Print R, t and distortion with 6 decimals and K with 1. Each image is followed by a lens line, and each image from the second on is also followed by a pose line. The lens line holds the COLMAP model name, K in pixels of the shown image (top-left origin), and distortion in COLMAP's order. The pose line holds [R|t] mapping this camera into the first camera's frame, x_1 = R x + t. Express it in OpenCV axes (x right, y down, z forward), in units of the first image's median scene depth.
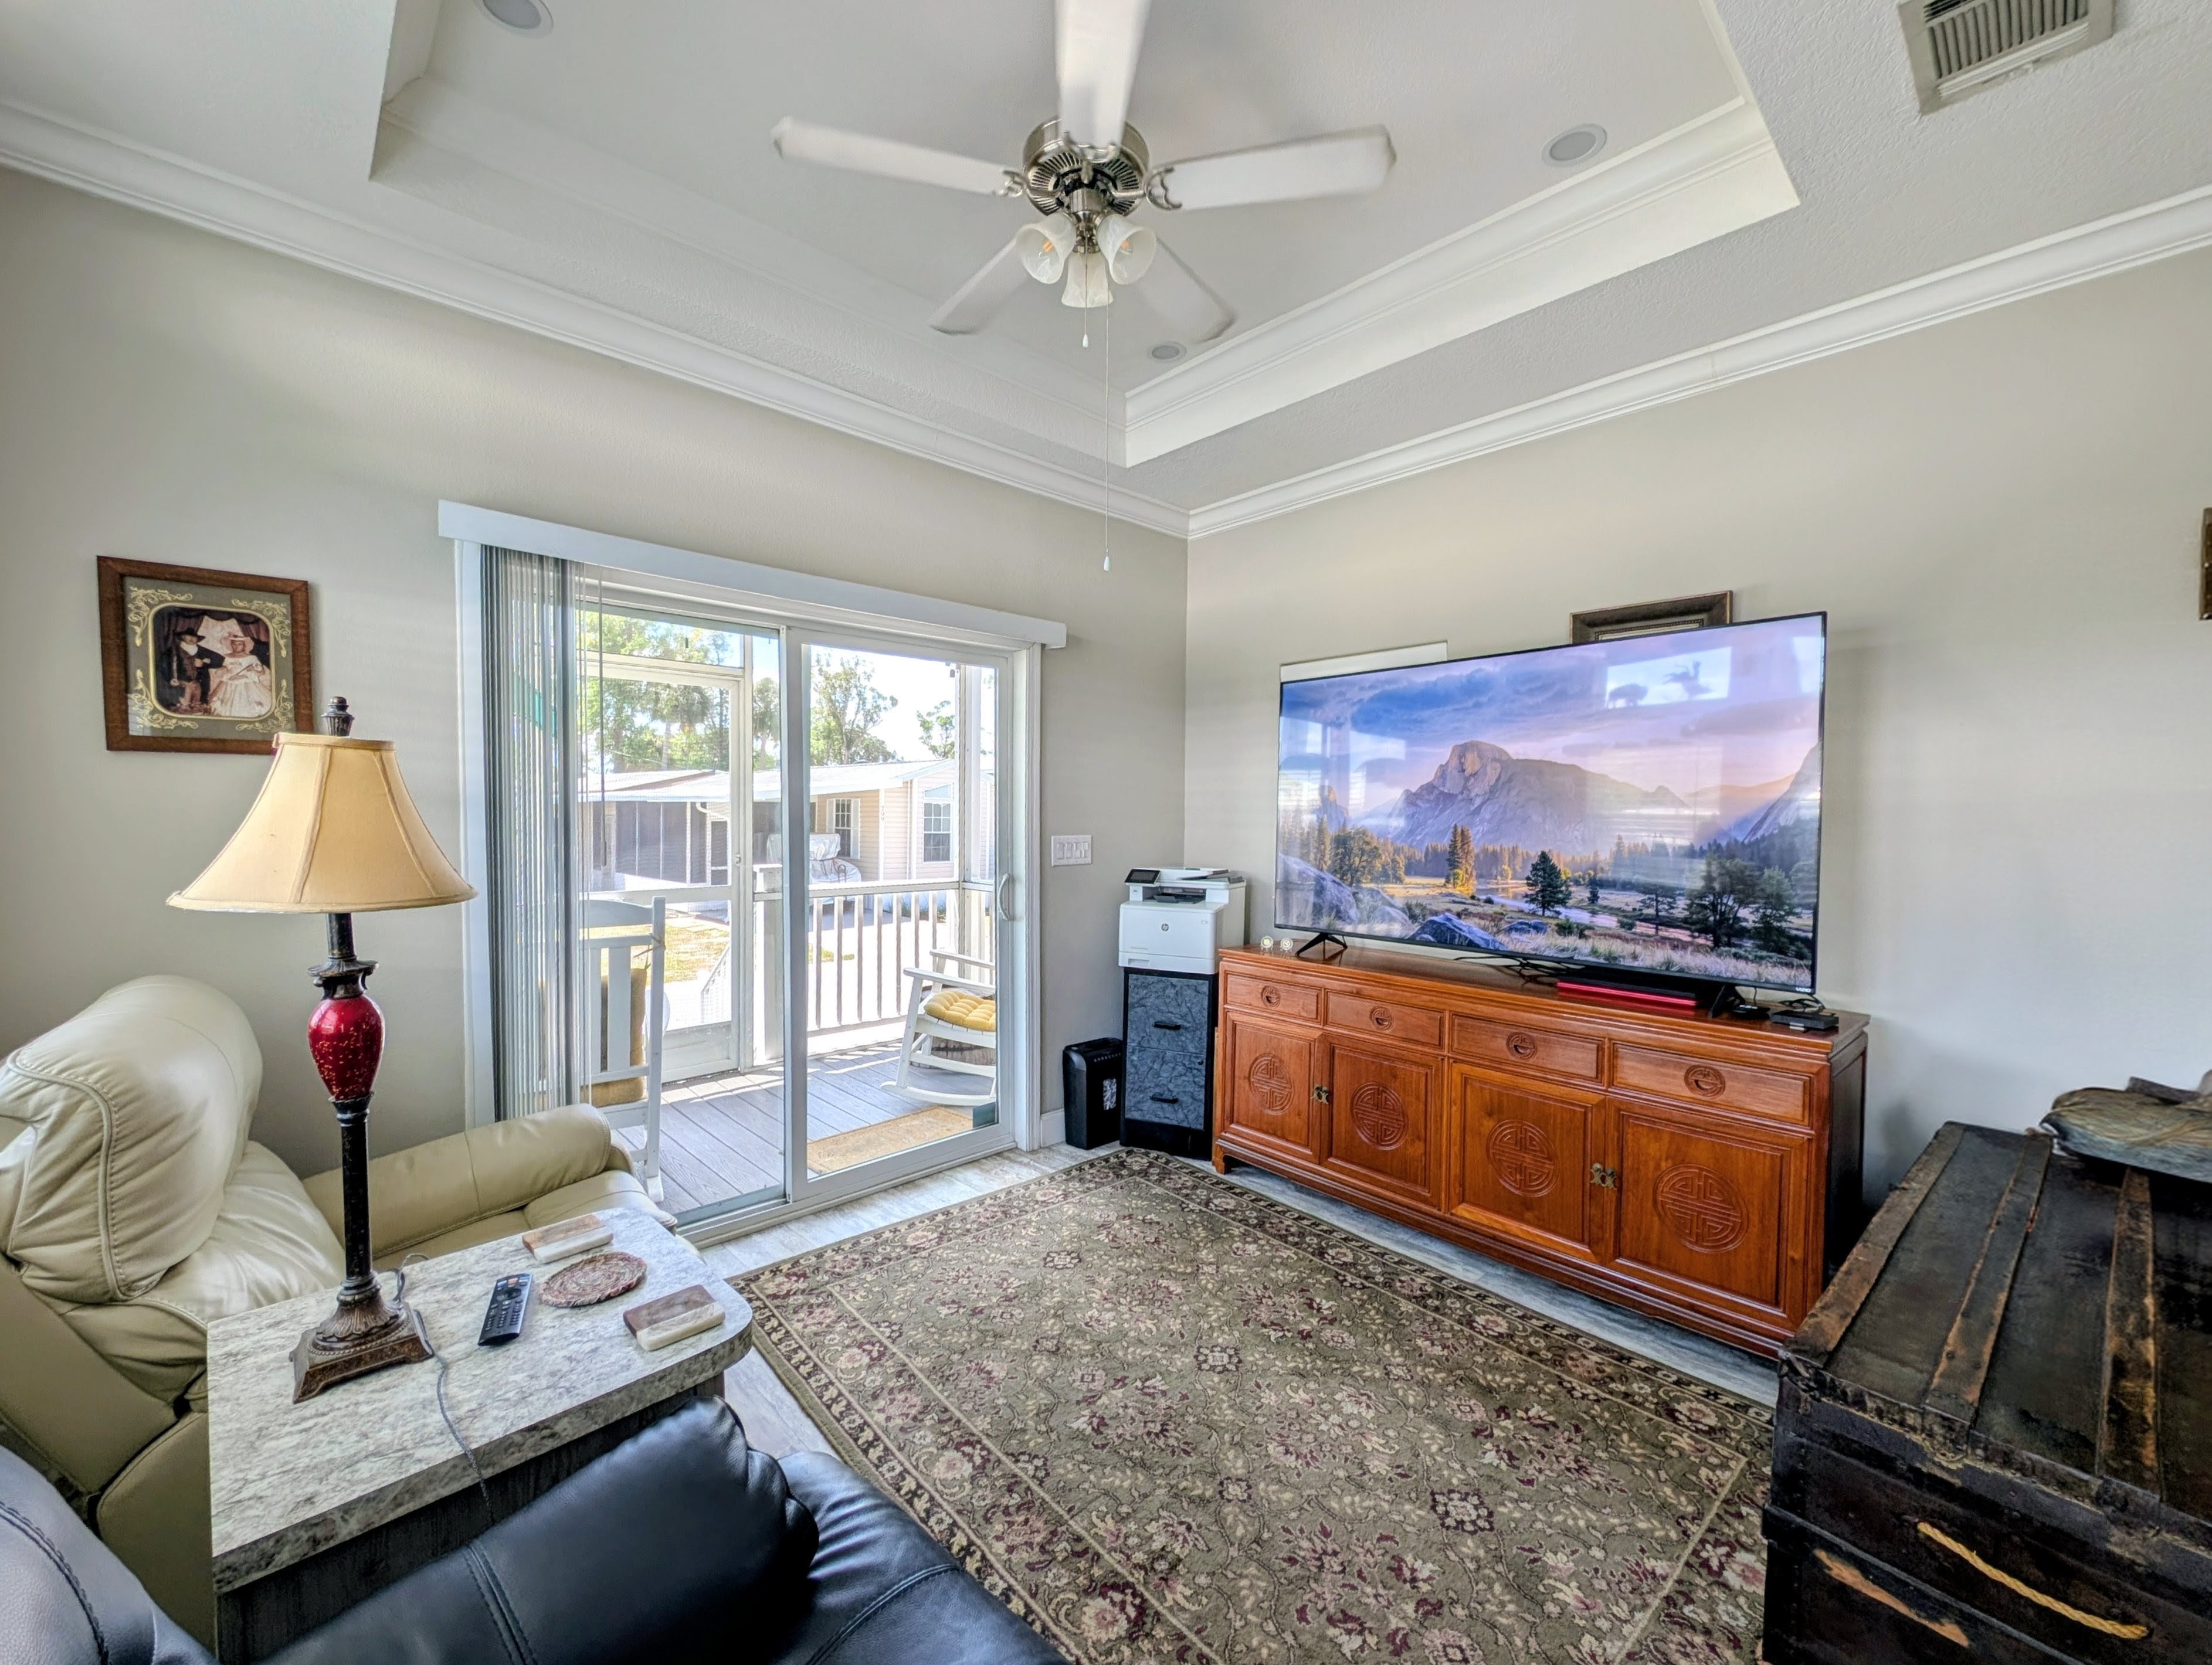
lens RADIAL K [[892.9, 0, 1103.3], [0, 892.9, 836.0], [0, 0, 1]] dist [0.012571, -0.007414]
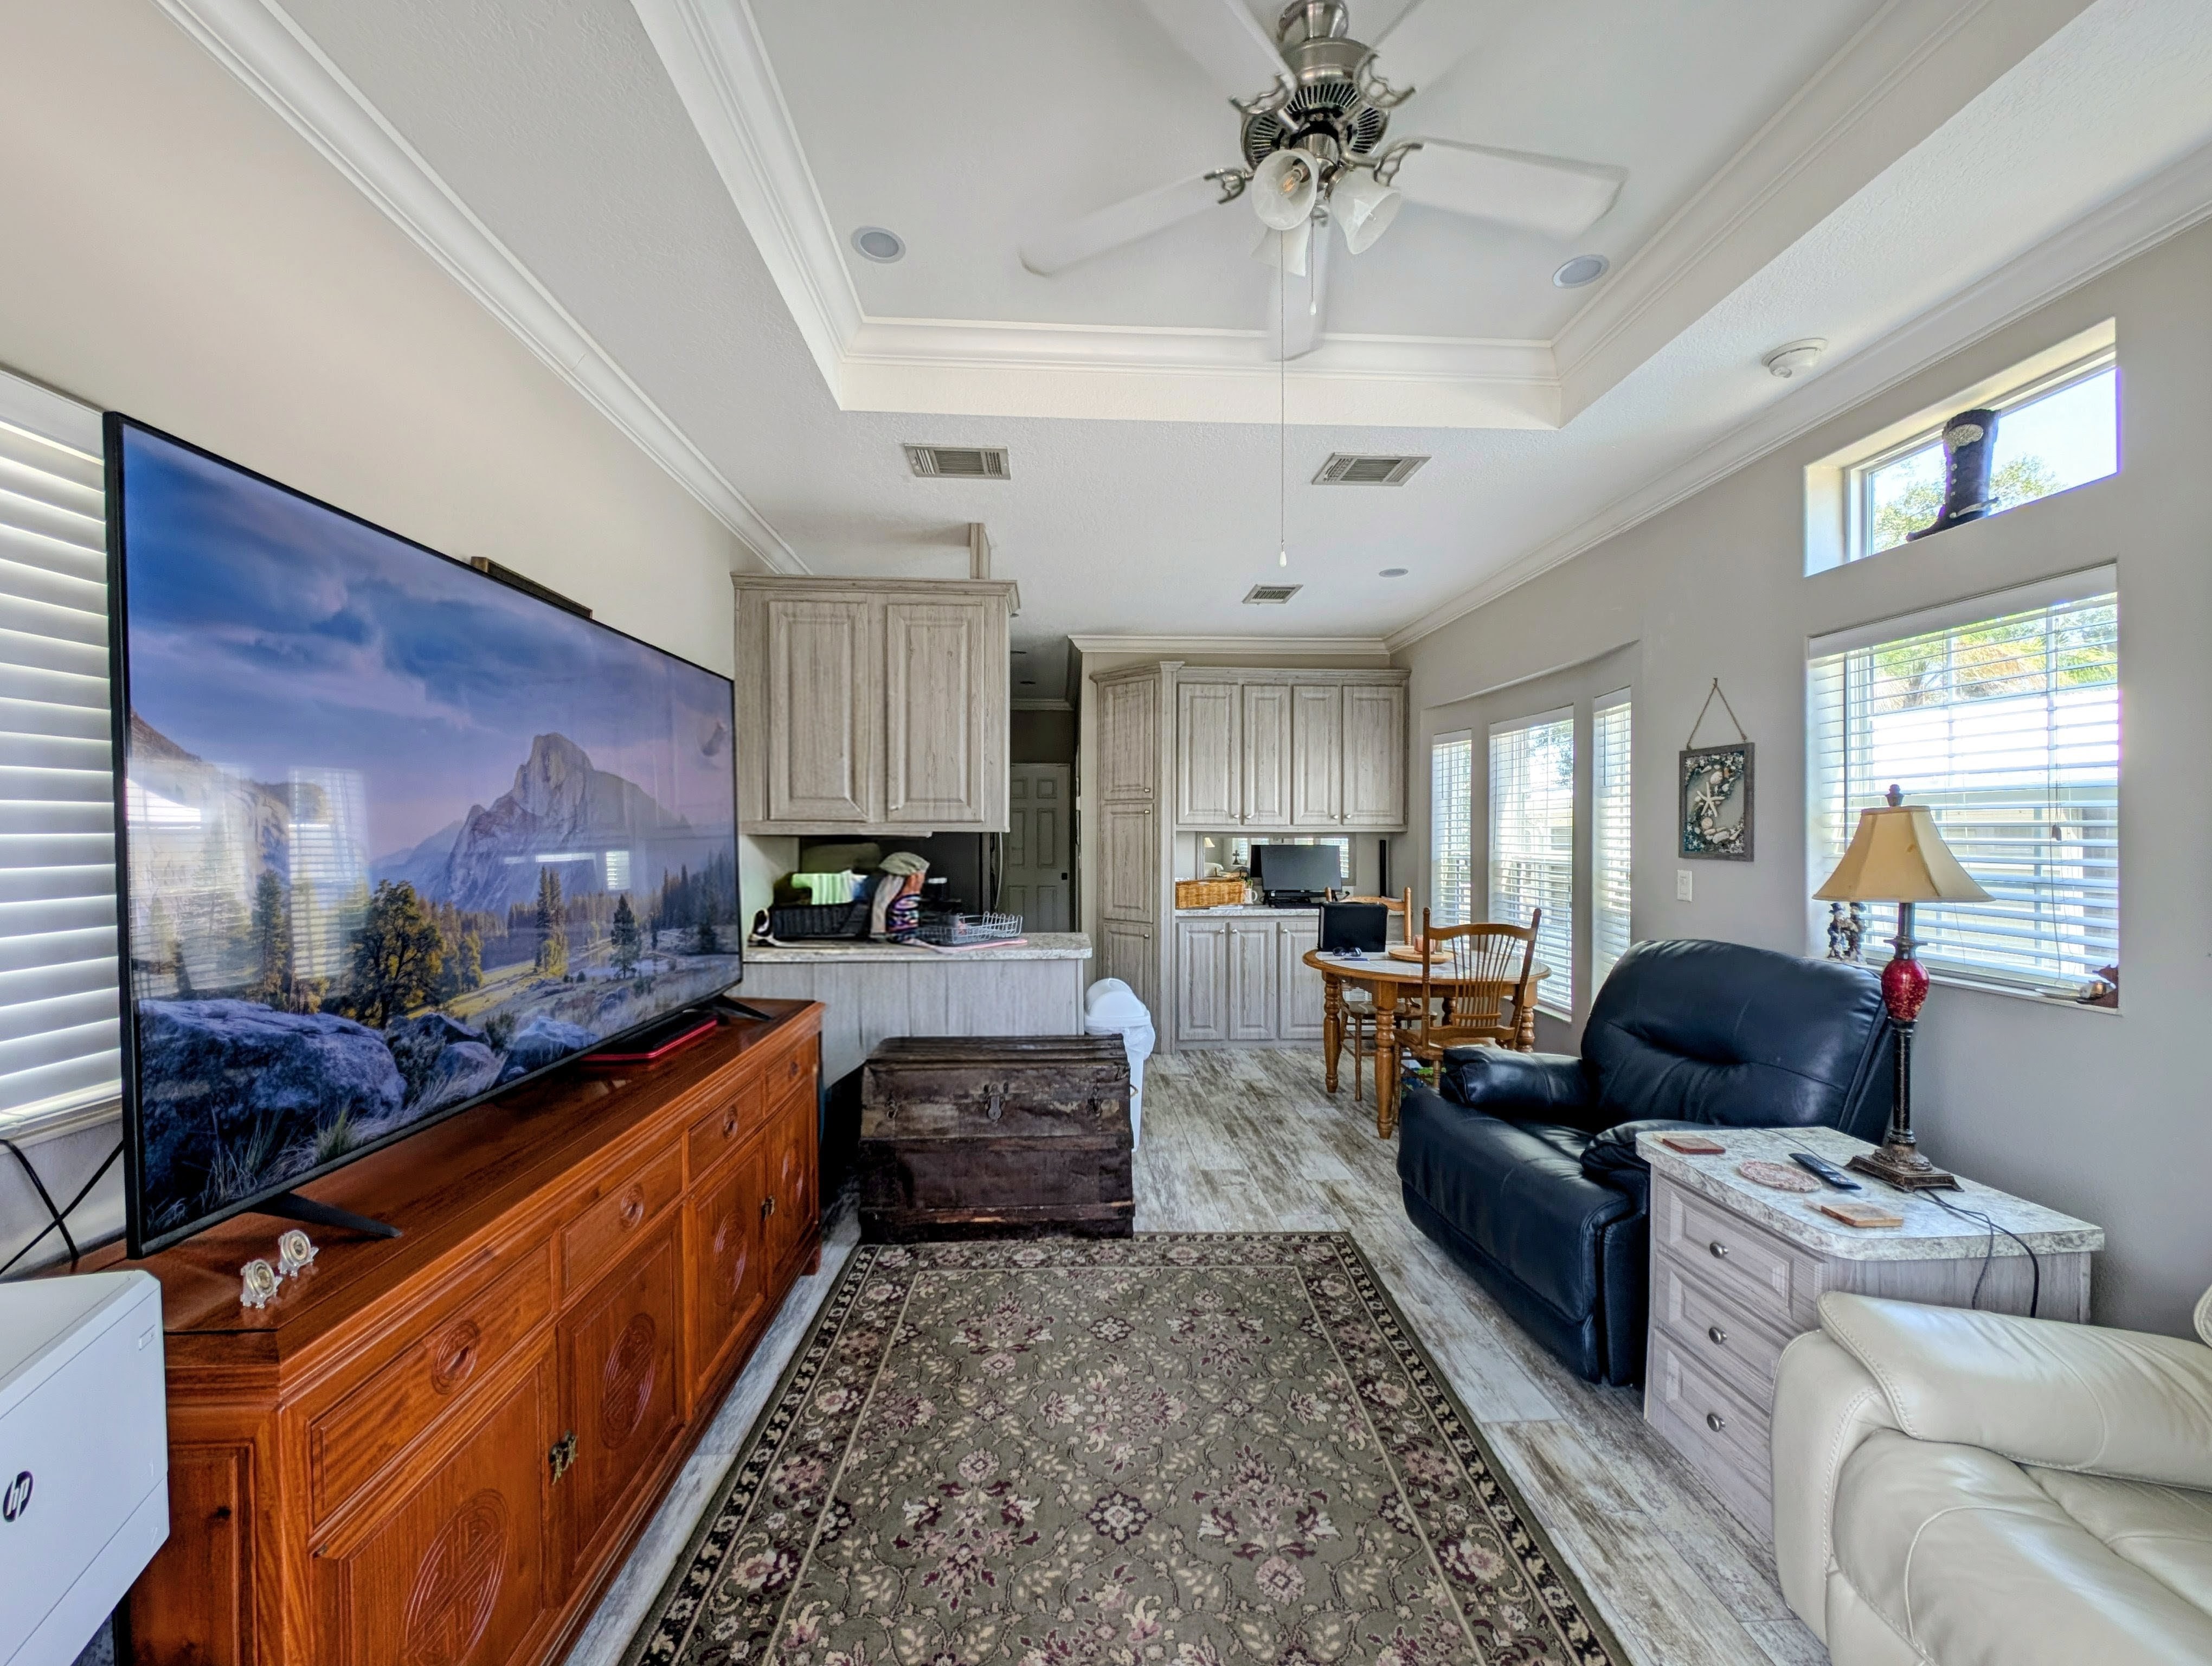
lens RADIAL K [[823.7, 0, 1098.0], [0, 823.7, 836.0], [0, 0, 1]] dist [0.000176, -0.007586]
pose [[-0.764200, -0.008585, 0.644923, -0.289264], [0.014048, 0.999453, 0.029951, -0.051805], [-0.644827, 0.031949, -0.763661, 1.347732]]
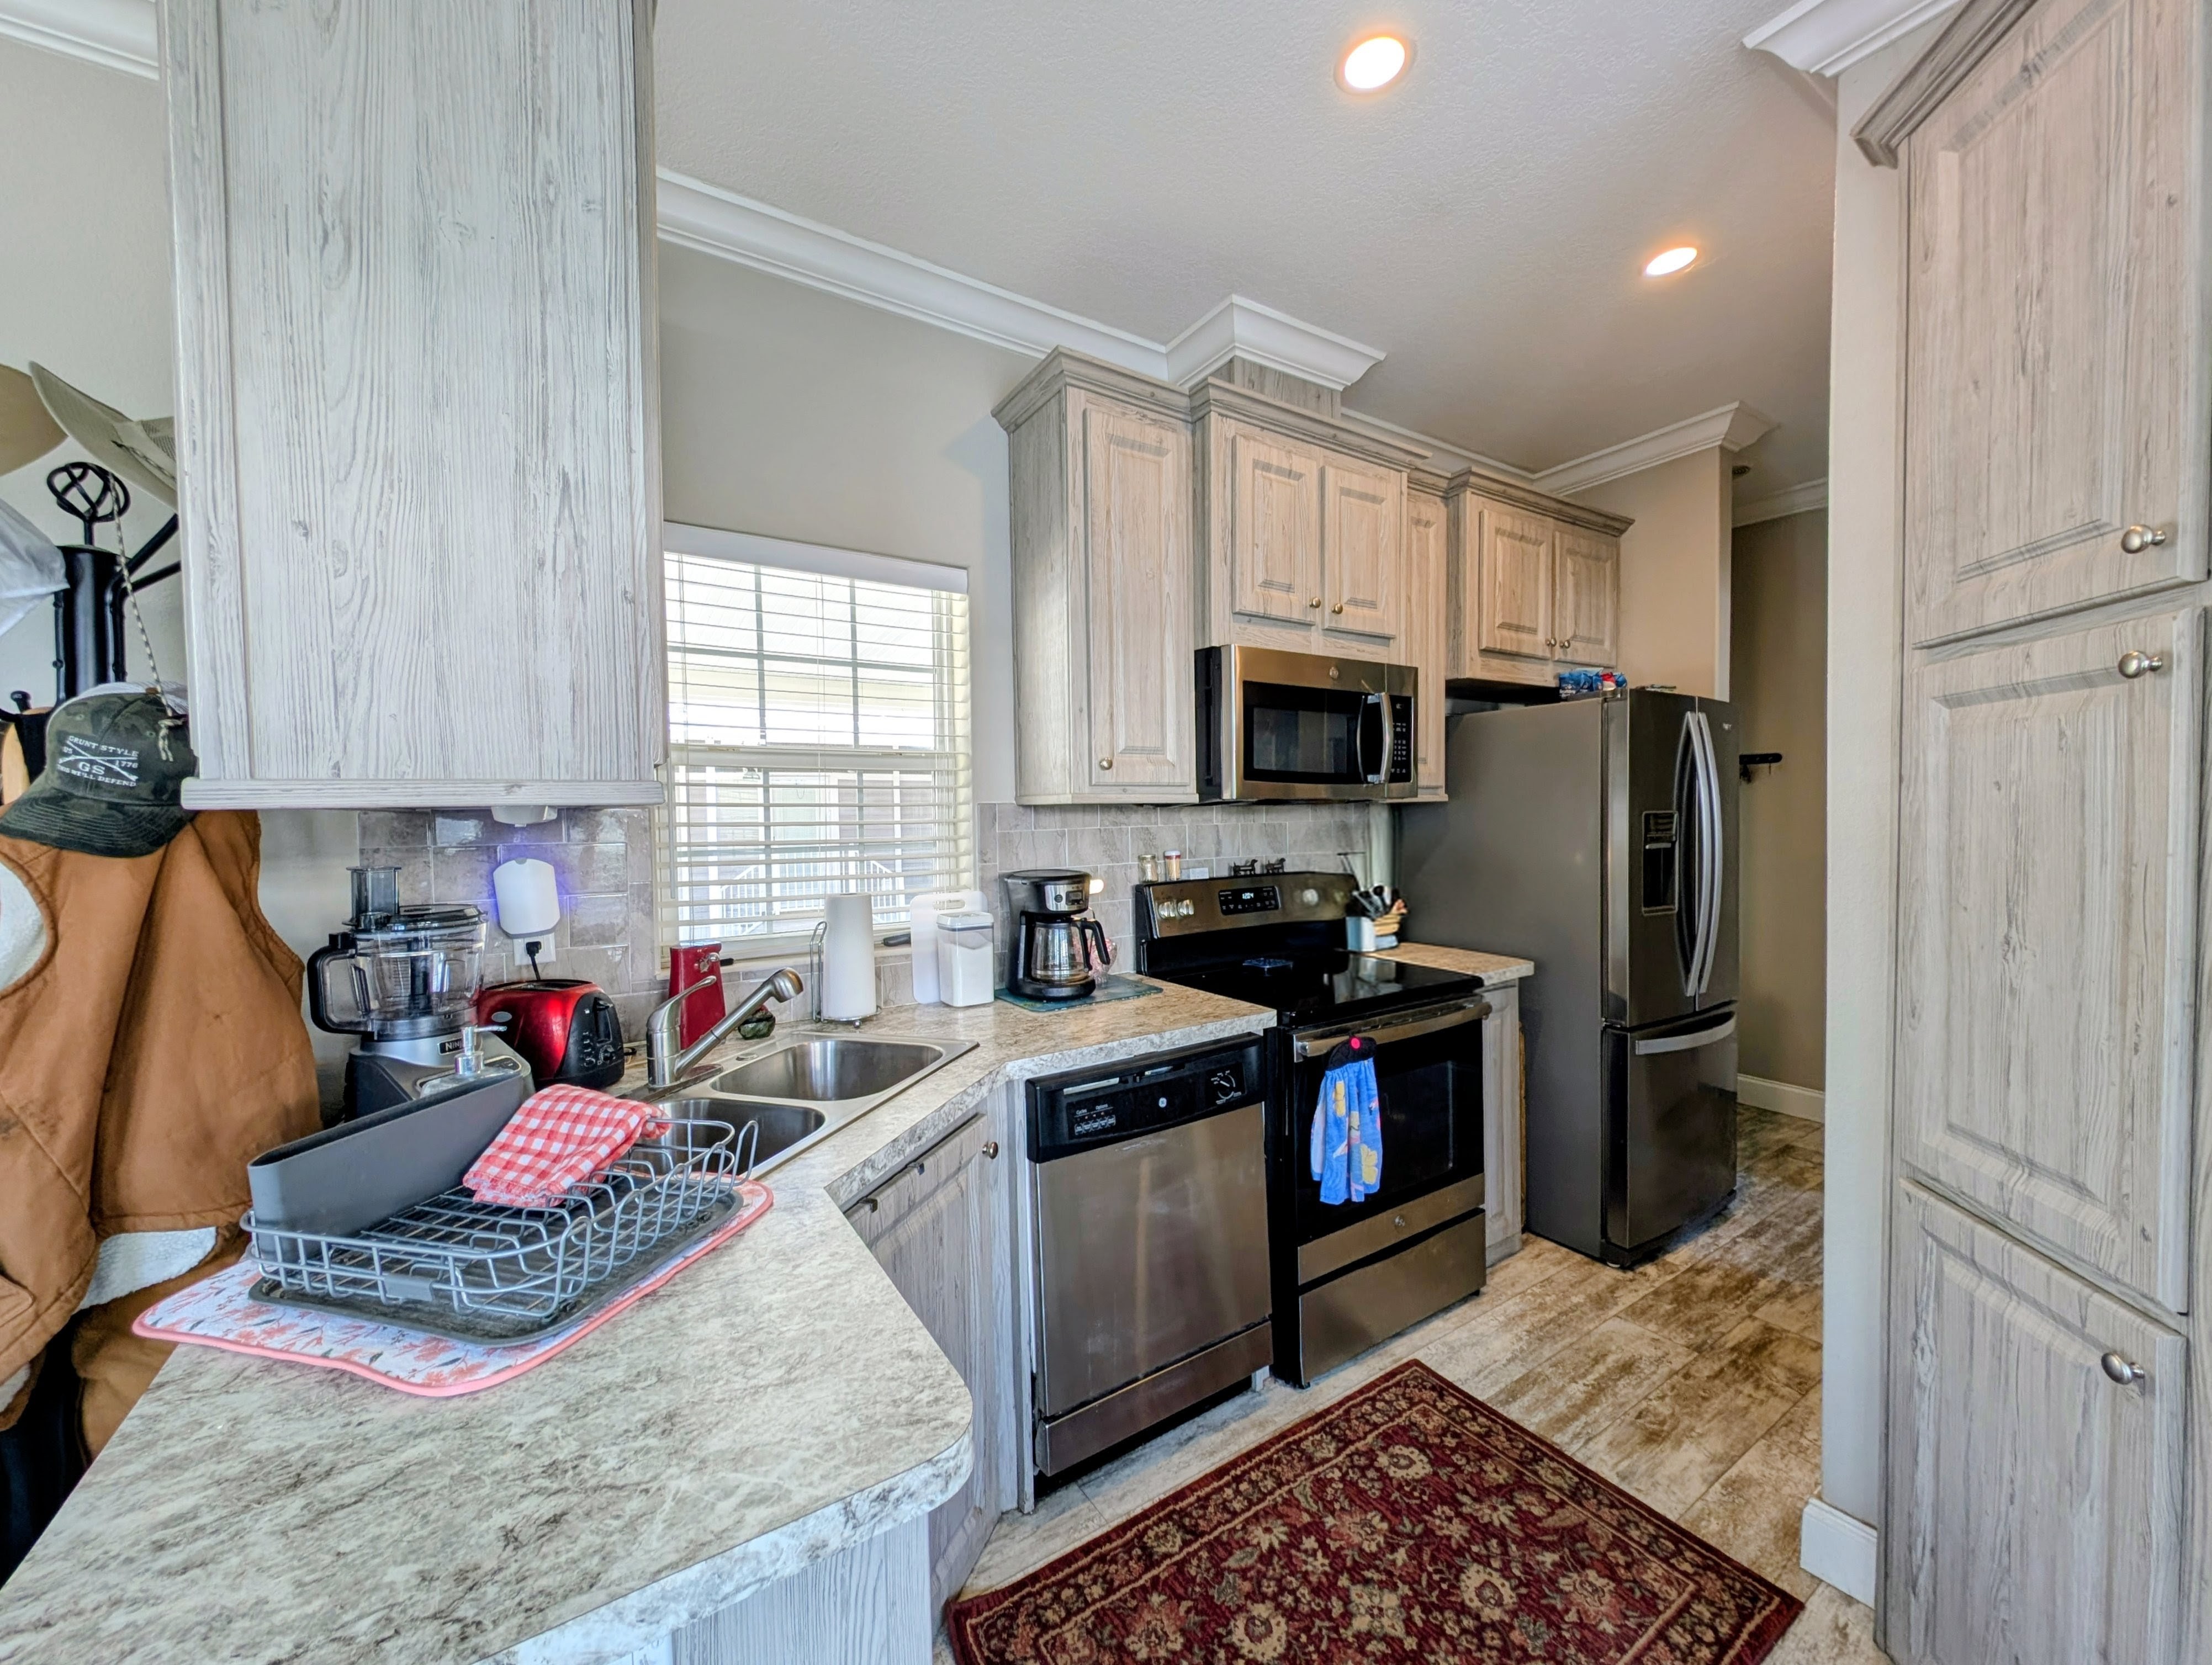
lens RADIAL K [[852.5, 0, 1108.1], [0, 852.5, 834.7], [0, 0, 1]] dist [0.008779, -0.008130]
pose [[0.167990, -0.035912, 0.985134, 0.487705], [0.044005, 0.998613, 0.028899, -0.006091], [-0.984806, 0.038496, 0.169337, 0.093622]]
